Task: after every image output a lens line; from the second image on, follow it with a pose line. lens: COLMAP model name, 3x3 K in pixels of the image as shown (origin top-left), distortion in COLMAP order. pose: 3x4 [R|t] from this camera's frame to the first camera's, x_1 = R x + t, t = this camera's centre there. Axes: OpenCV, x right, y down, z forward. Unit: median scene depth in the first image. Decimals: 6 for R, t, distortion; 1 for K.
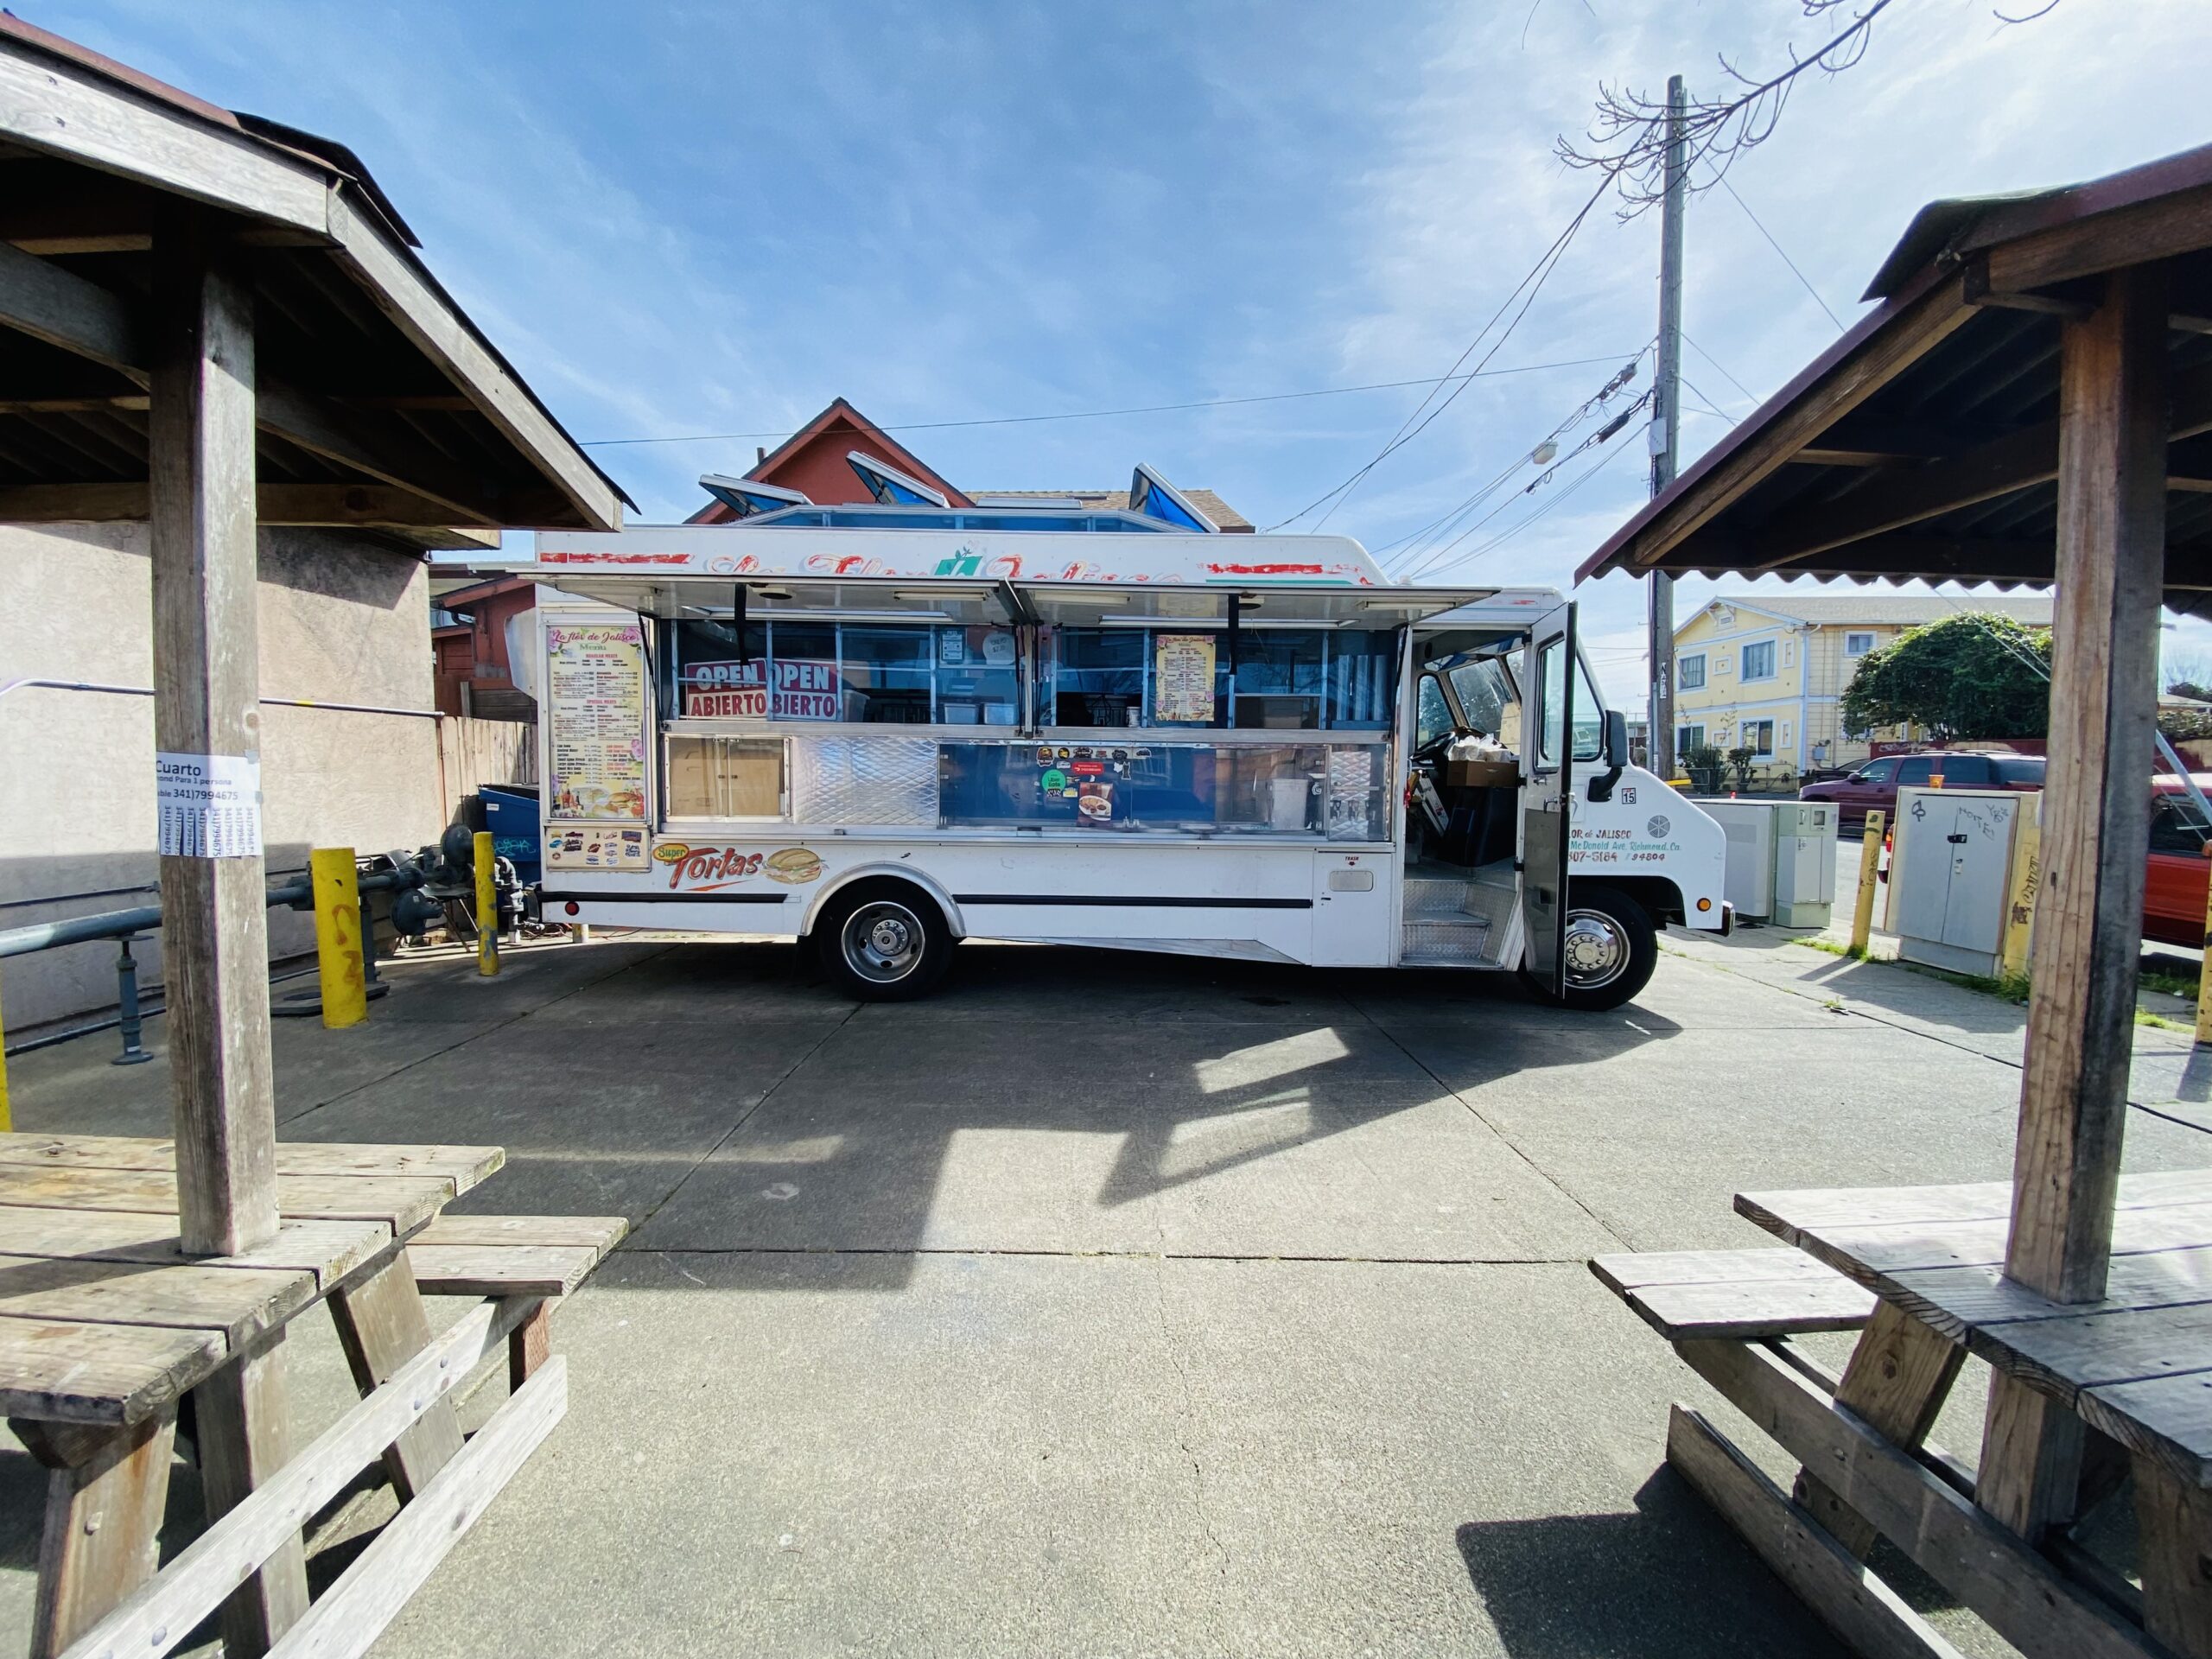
lens RADIAL K [[900.4, 0, 1126.1], [0, 900.4, 831.5], [0, 0, 1]] dist [-0.008727, -0.003631]
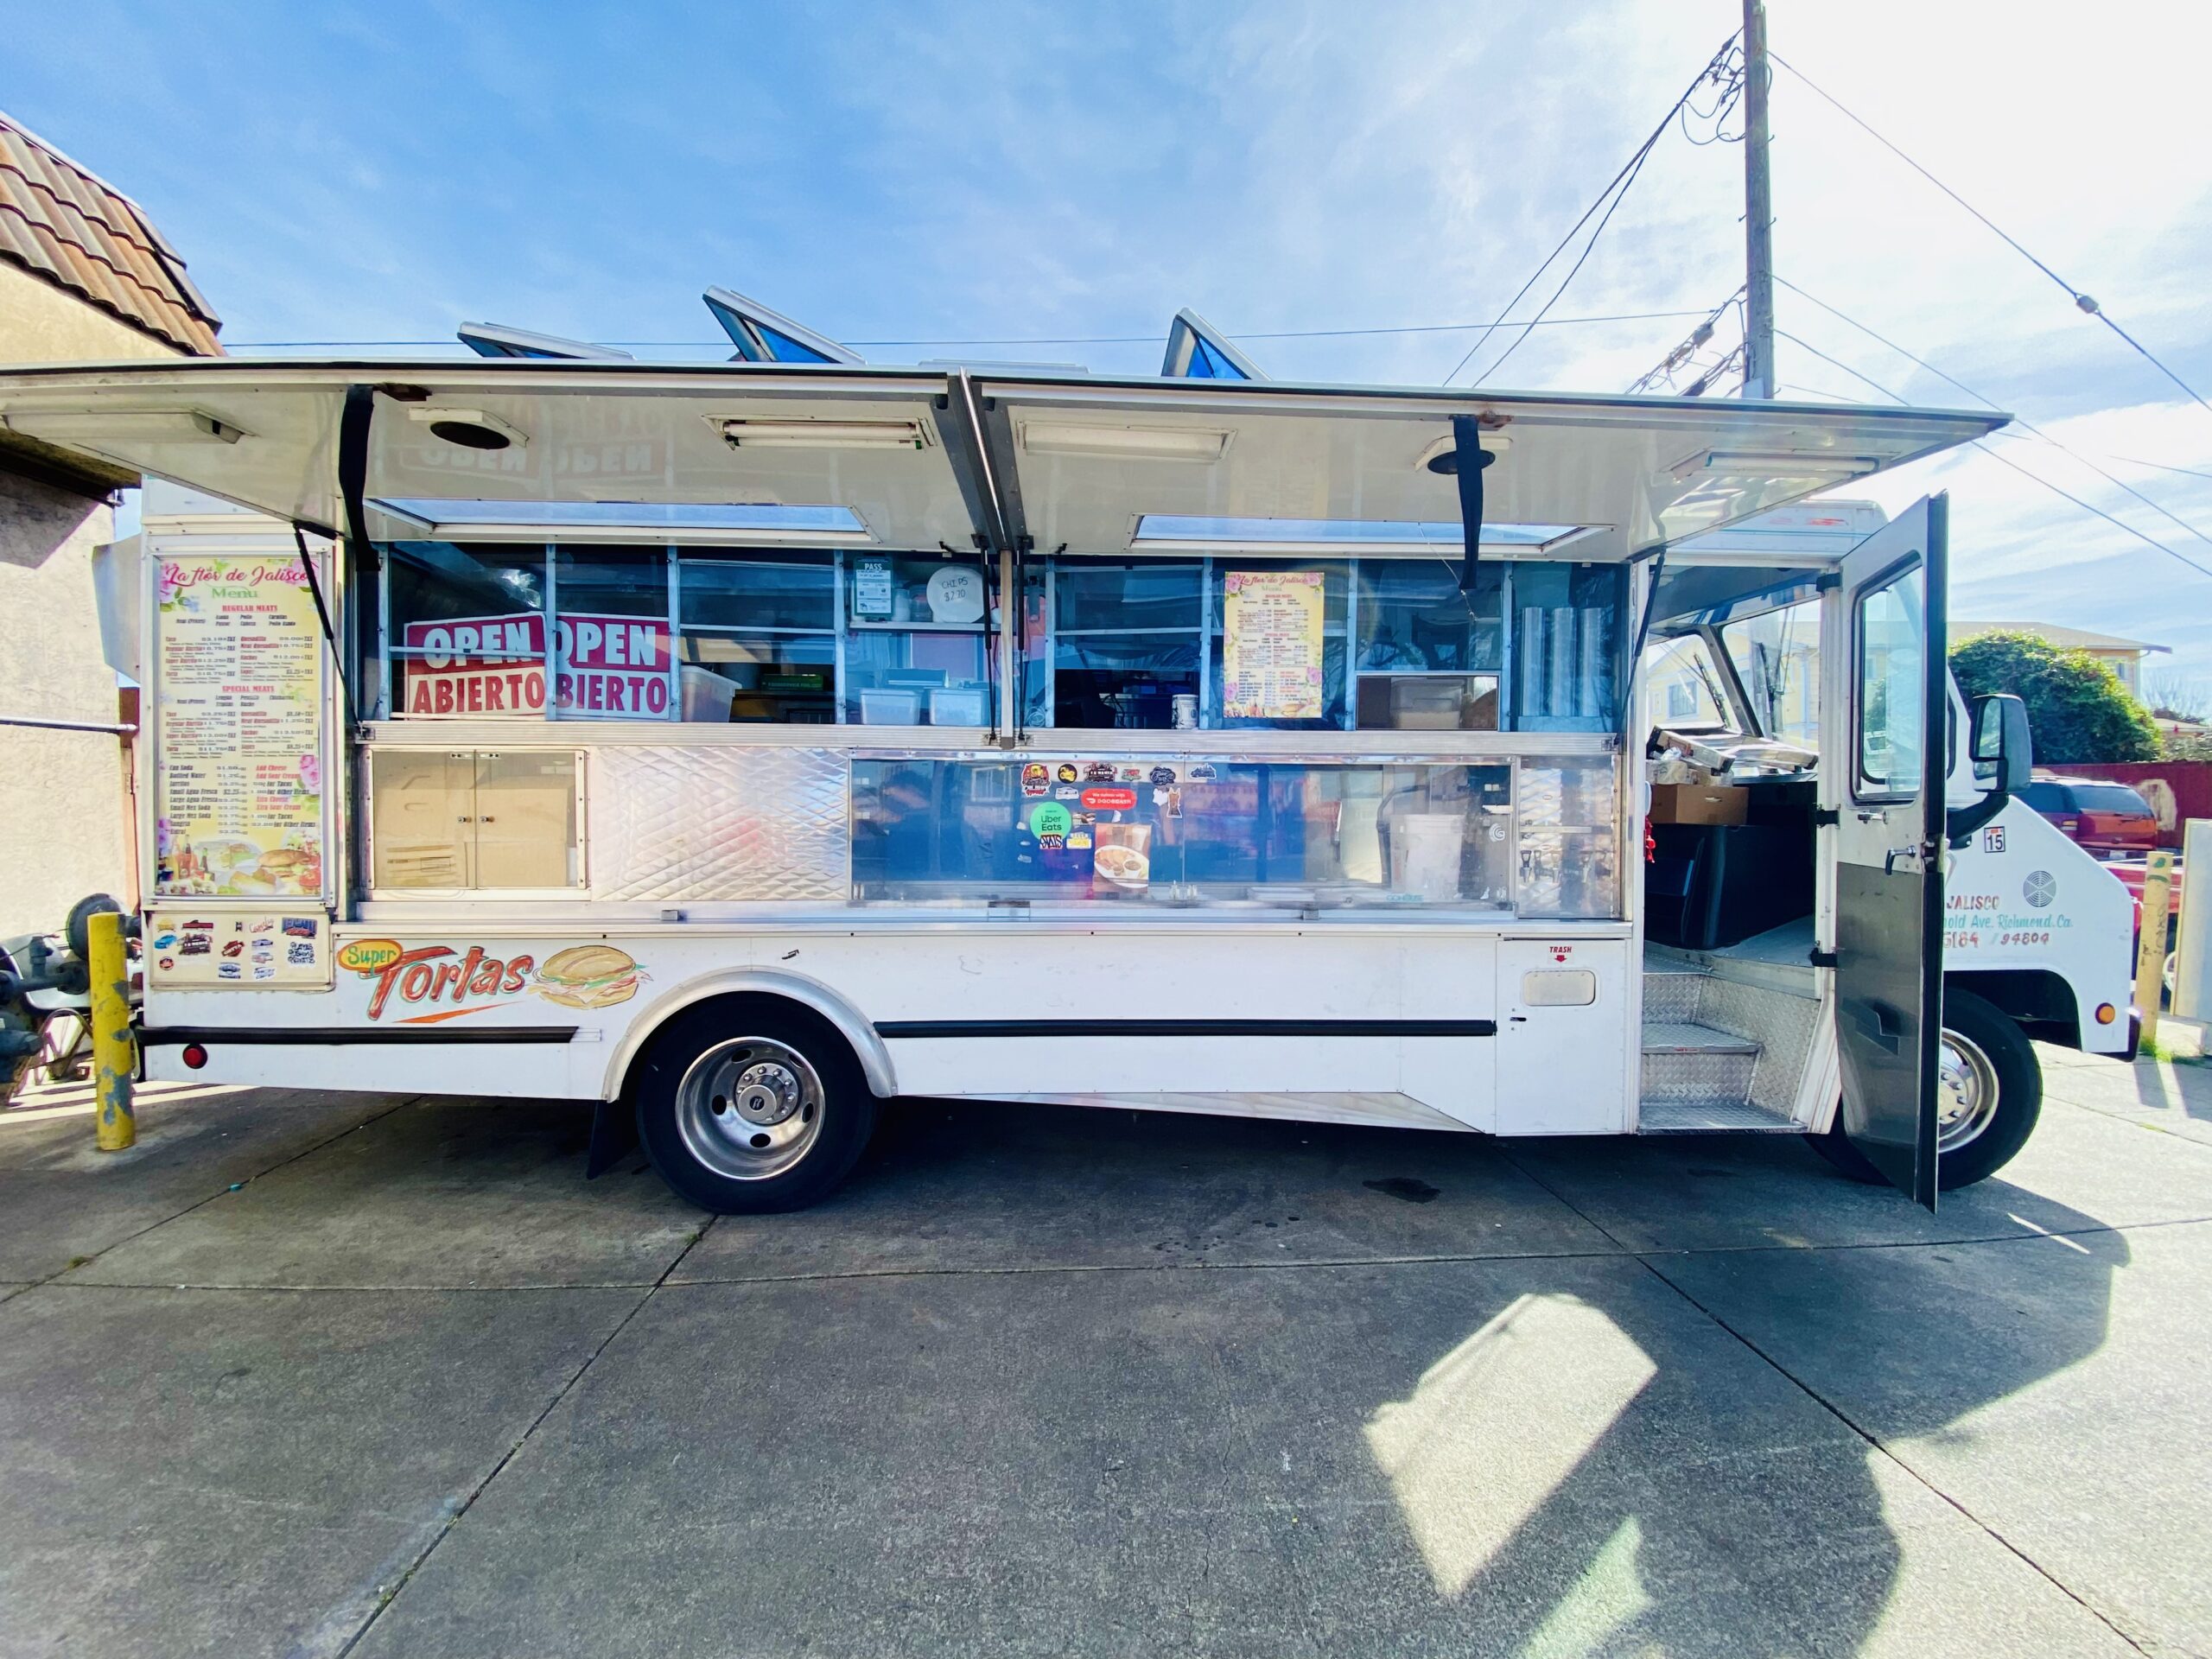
lens RADIAL K [[900.4, 0, 1108.6], [0, 900.4, 830.7], [0, 0, 1]] dist [-0.008727, -0.003631]
pose [[0.999774, -0.008487, 0.019466, -0.054148], [0.009275, 0.999125, -0.040776, -0.026823], [-0.019103, 0.040948, 0.998979, 0.421910]]
